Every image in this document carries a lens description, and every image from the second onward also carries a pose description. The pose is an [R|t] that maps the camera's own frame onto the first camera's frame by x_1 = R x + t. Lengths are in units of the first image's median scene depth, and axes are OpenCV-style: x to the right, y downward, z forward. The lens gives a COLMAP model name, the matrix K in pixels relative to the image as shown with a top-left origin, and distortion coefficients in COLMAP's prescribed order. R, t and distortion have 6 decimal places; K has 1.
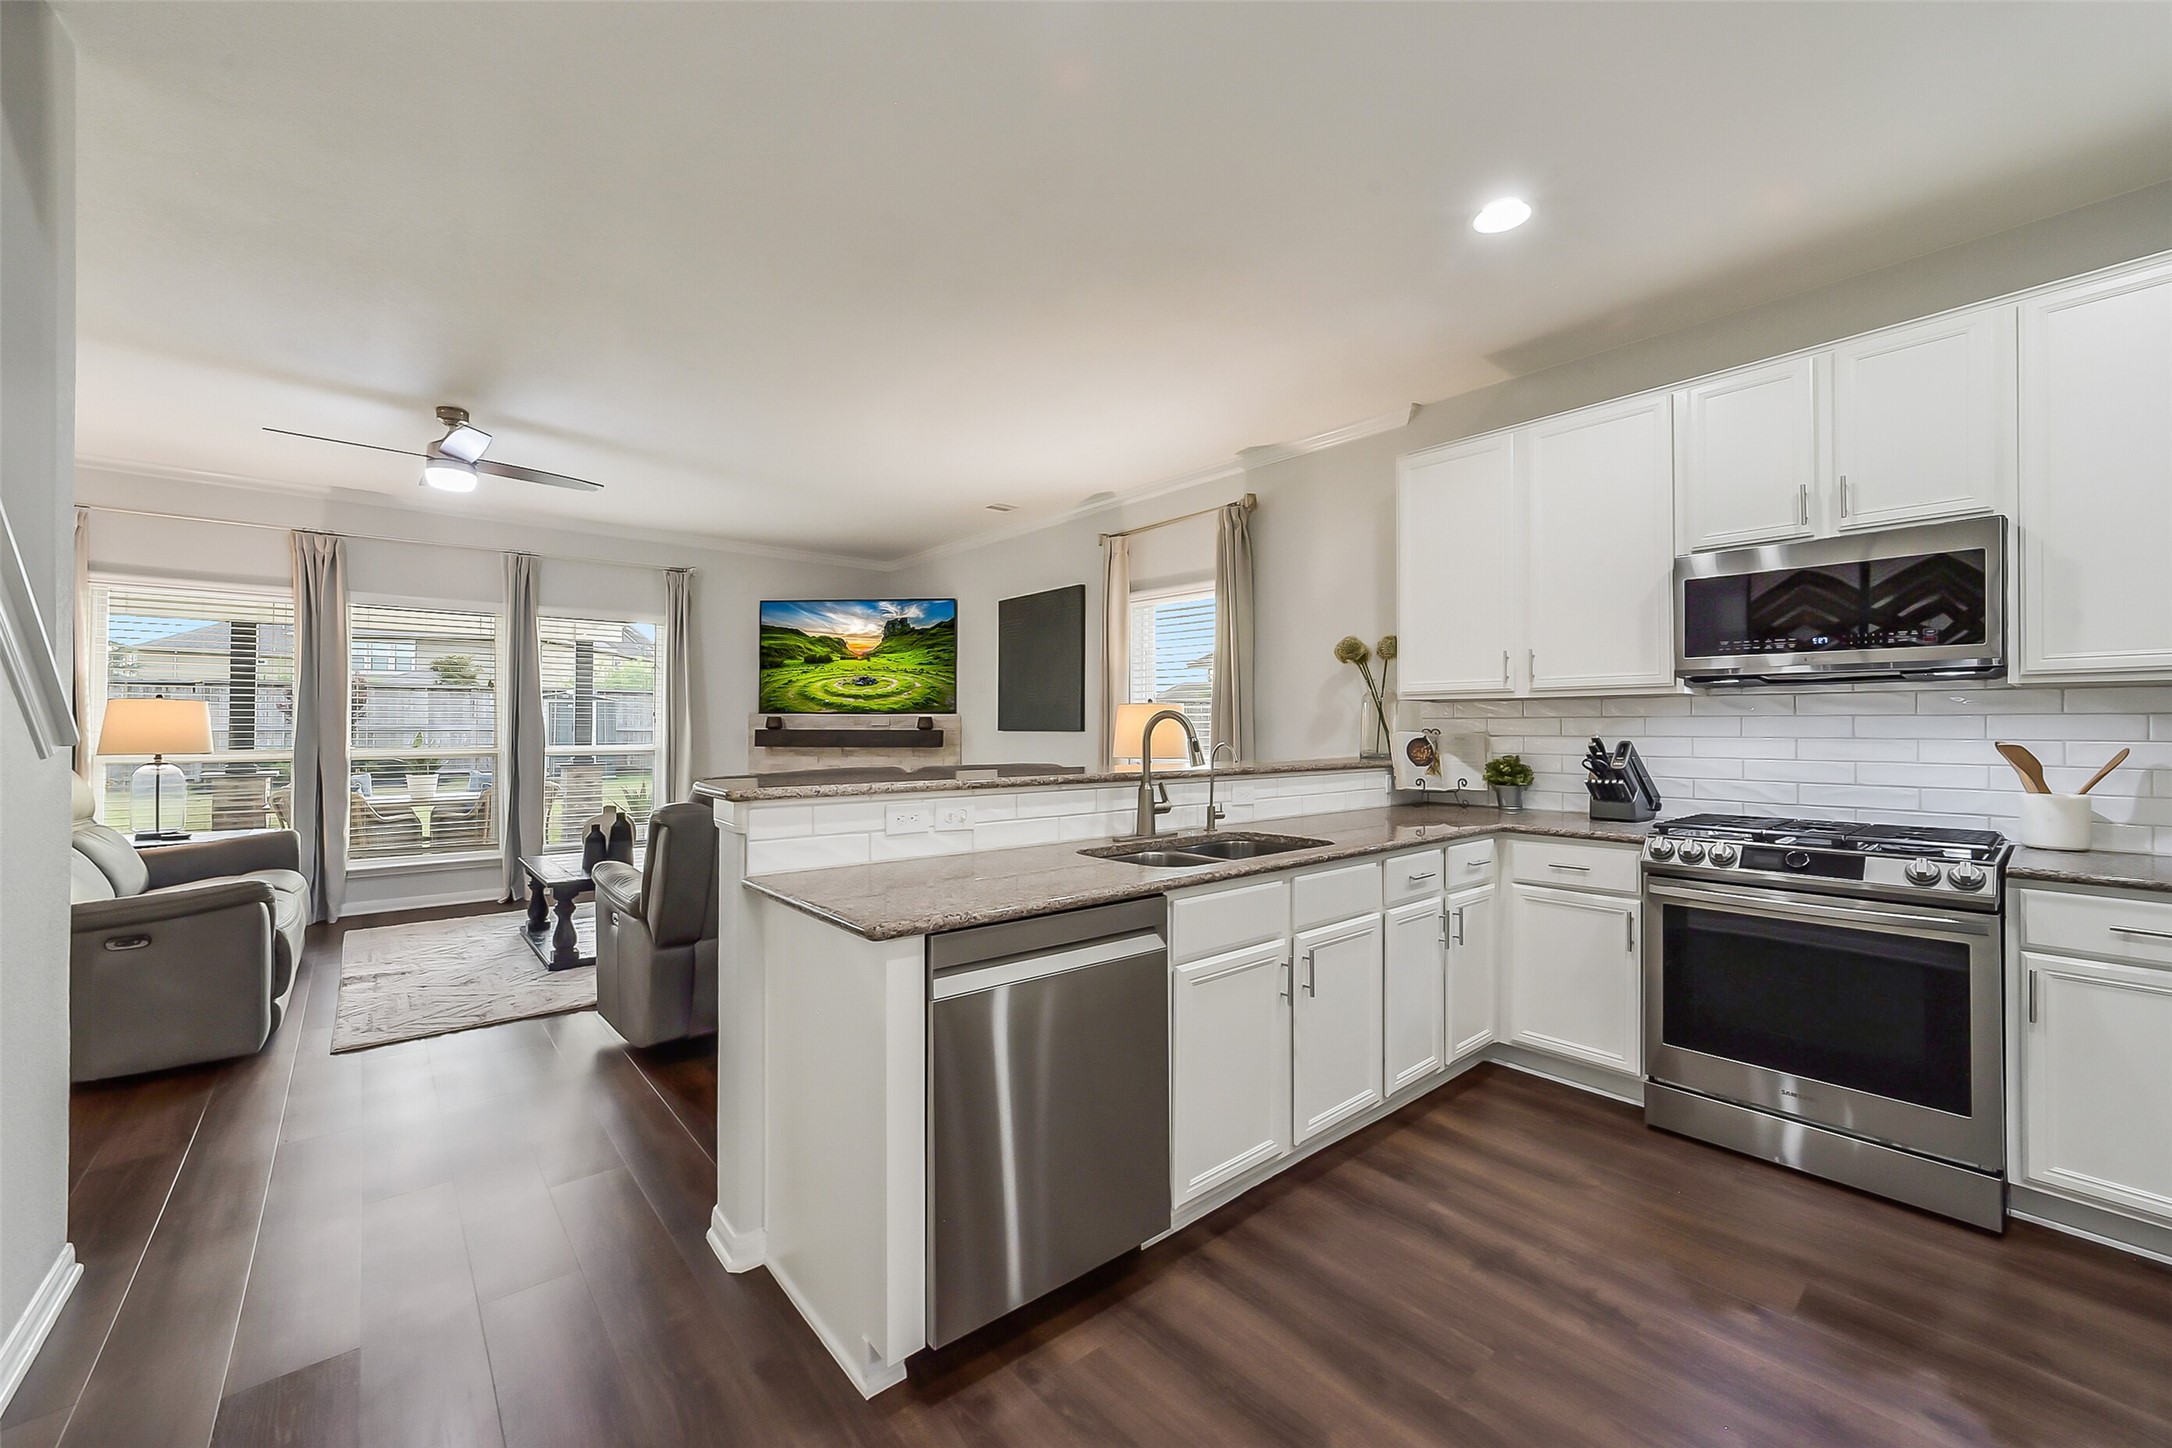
lens RADIAL K [[841.6, 0, 1086.0], [0, 841.6, 724.0], [0, 0, 1]] dist [-0.020312, 0.000315]
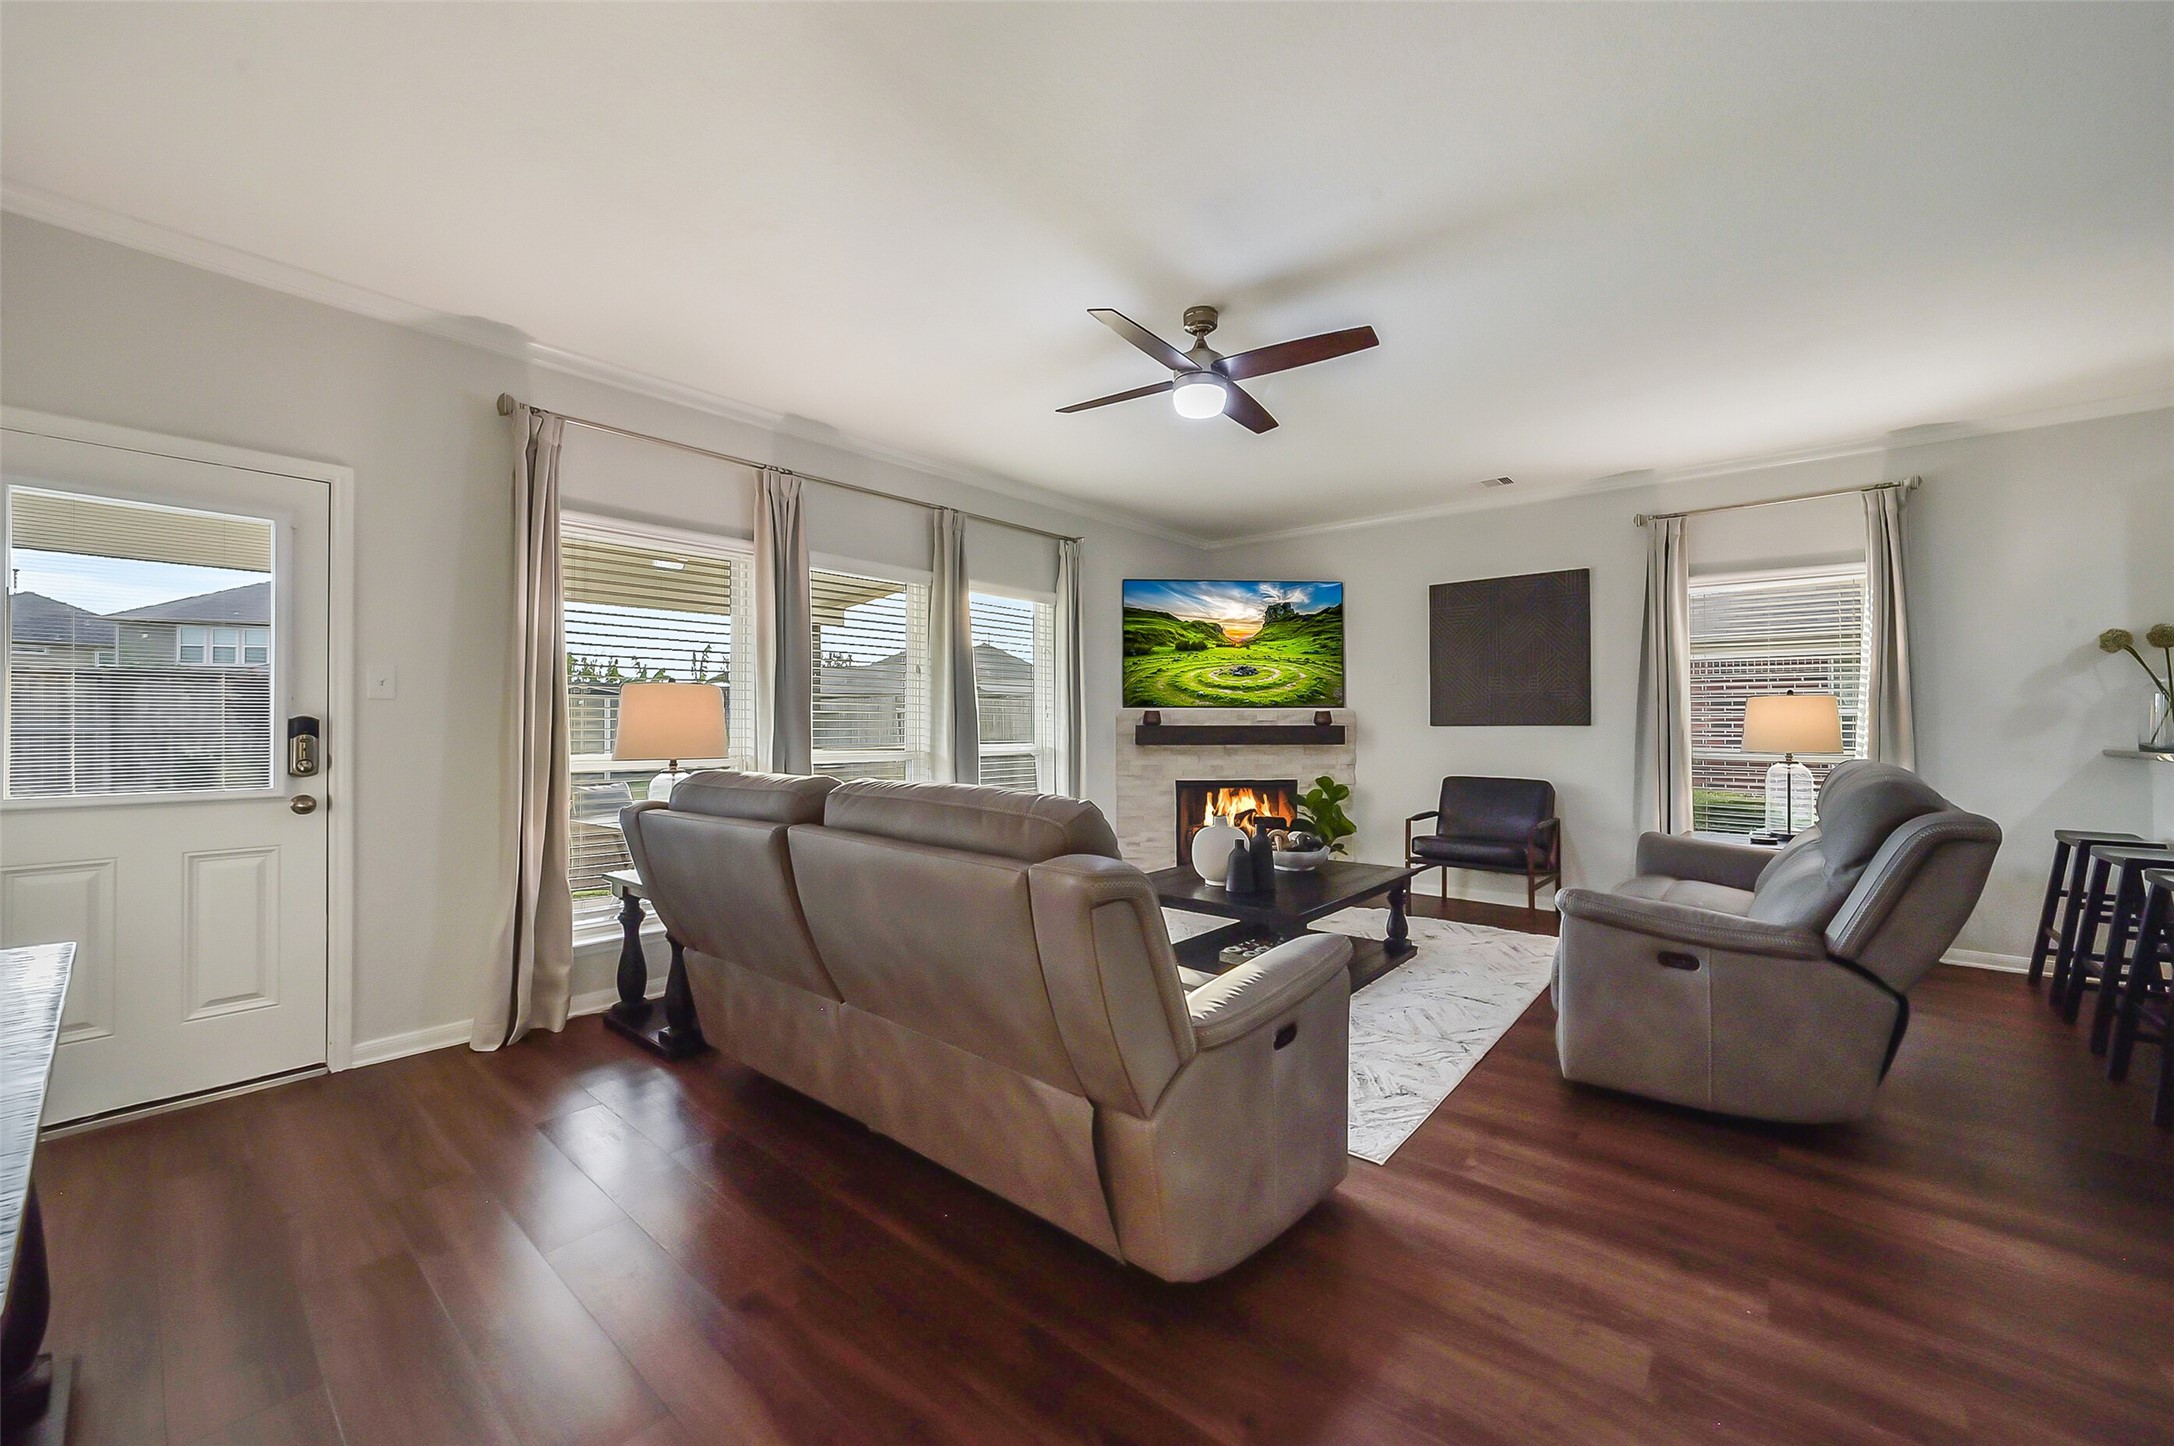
lens RADIAL K [[824.1, 0, 1087.0], [0, 824.1, 723.0], [0, 0, 1]] dist [0.000311, 0.000170]
pose [[0.987617, -0.001344, 0.156880, -0.596227], [0.001092, 0.999998, 0.001698, 0.003361], [-0.156882, -0.001505, 0.987616, 0.155457]]
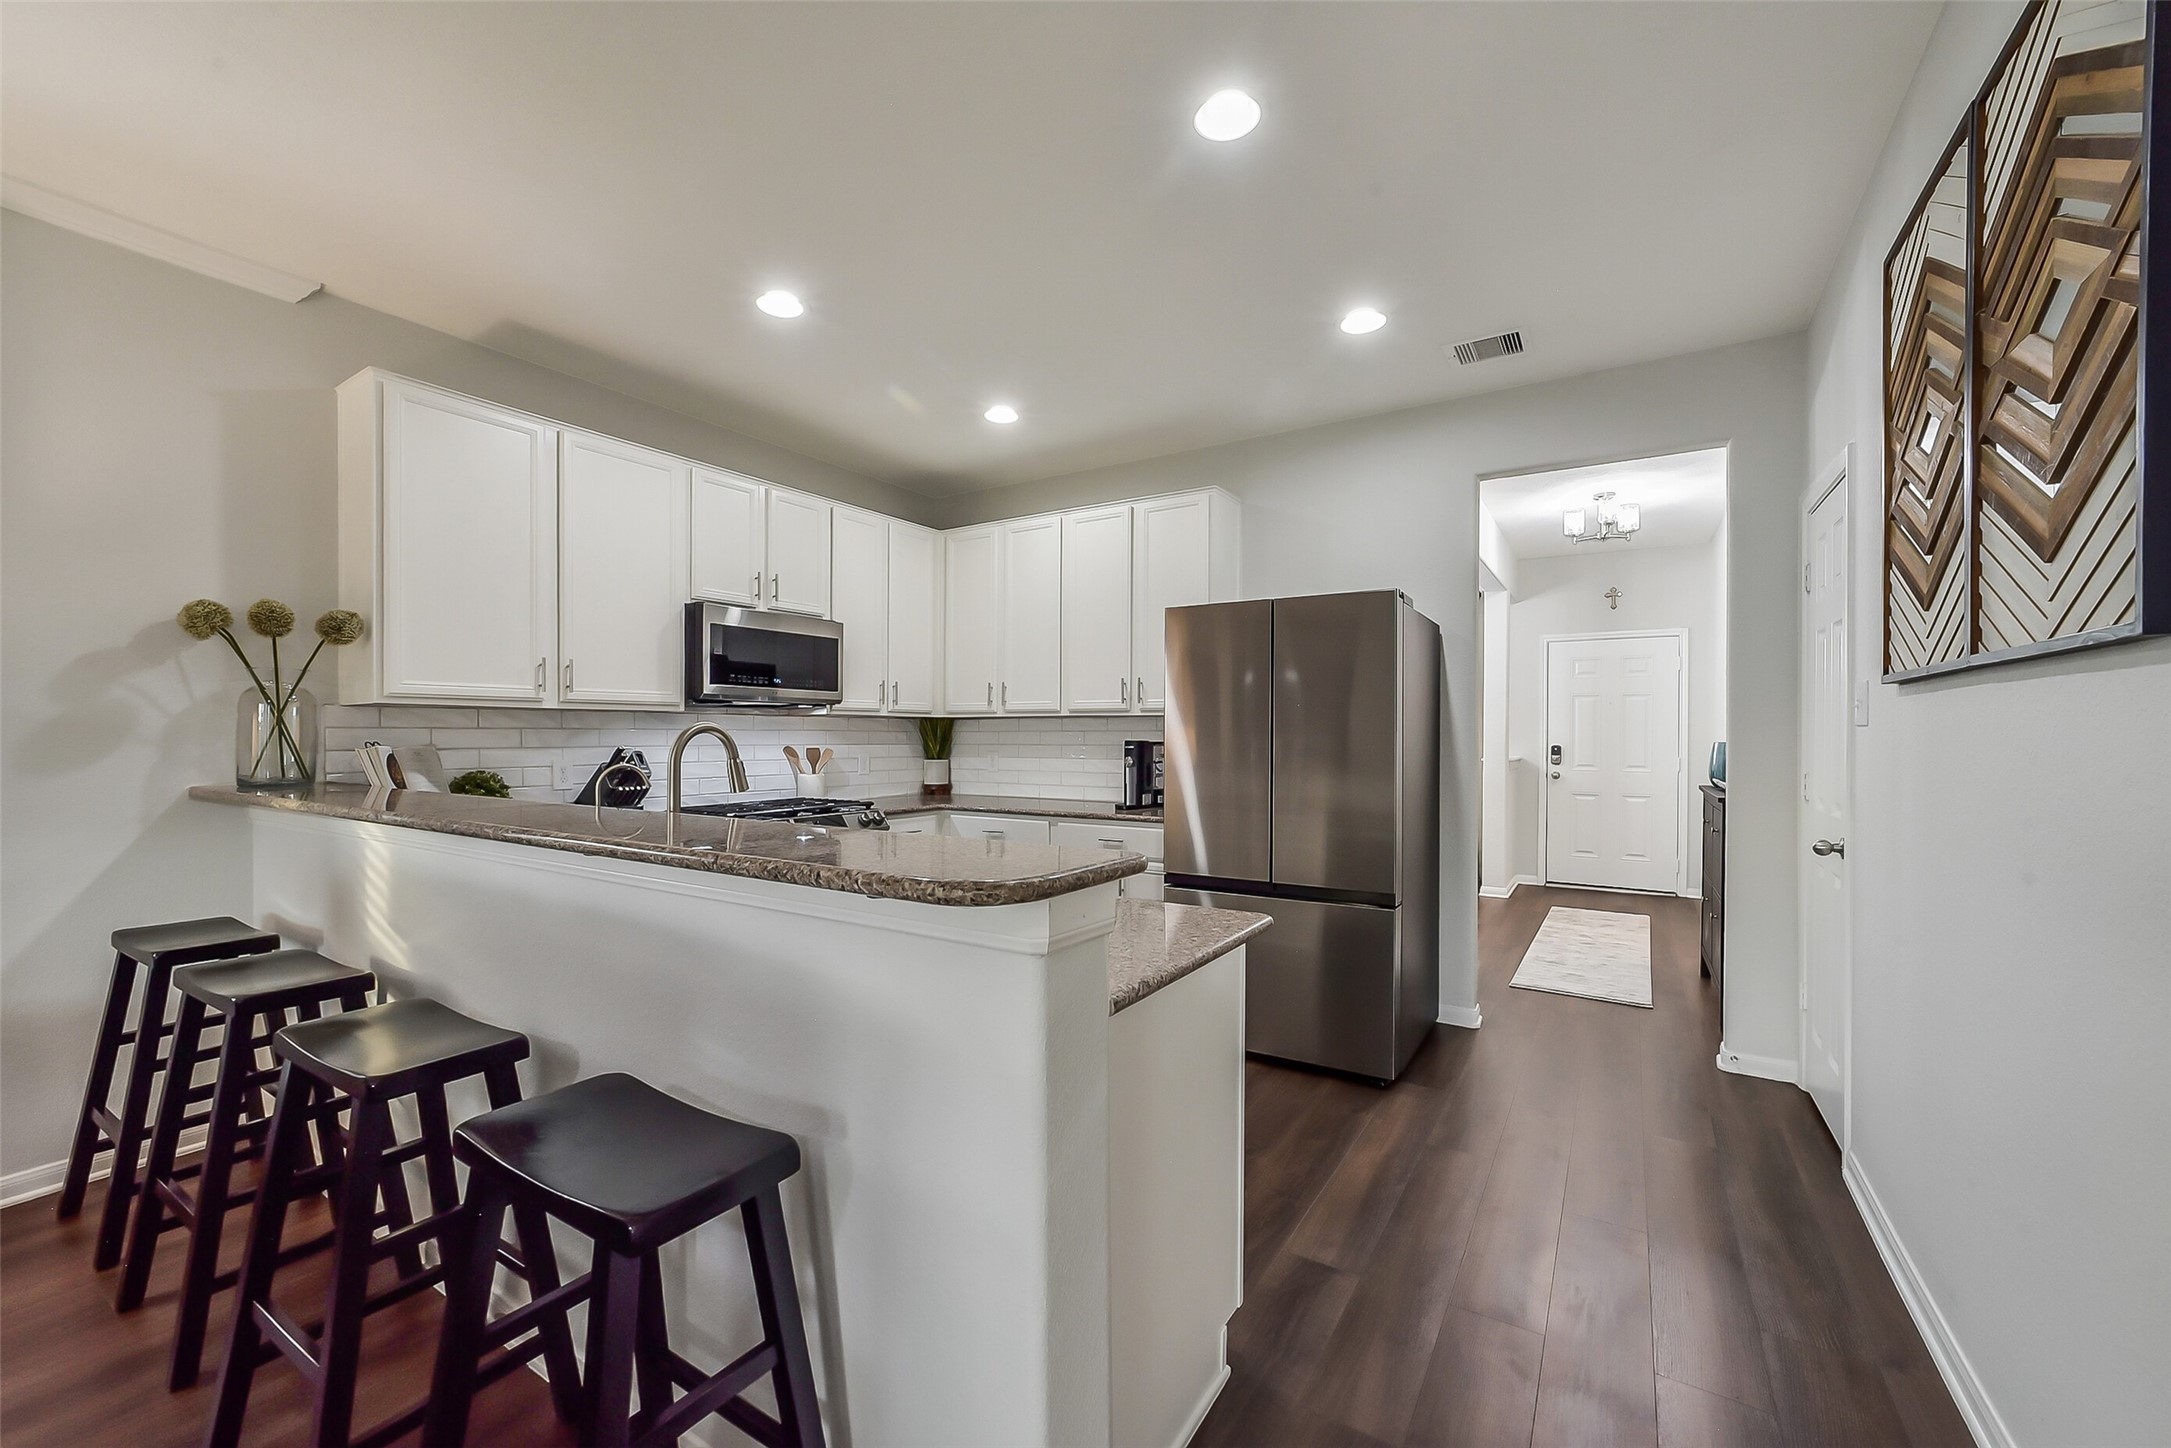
lens RADIAL K [[848.6, 0, 1080.1], [0, 848.6, 743.6], [0, 0, 1]] dist [-0.002043, 0.006967]
pose [[-0.284515, -0.012933, 0.958584, -0.283042], [-0.006145, 0.999913, 0.011667, -0.003007], [-0.958652, -0.002571, -0.284570, 0.340391]]
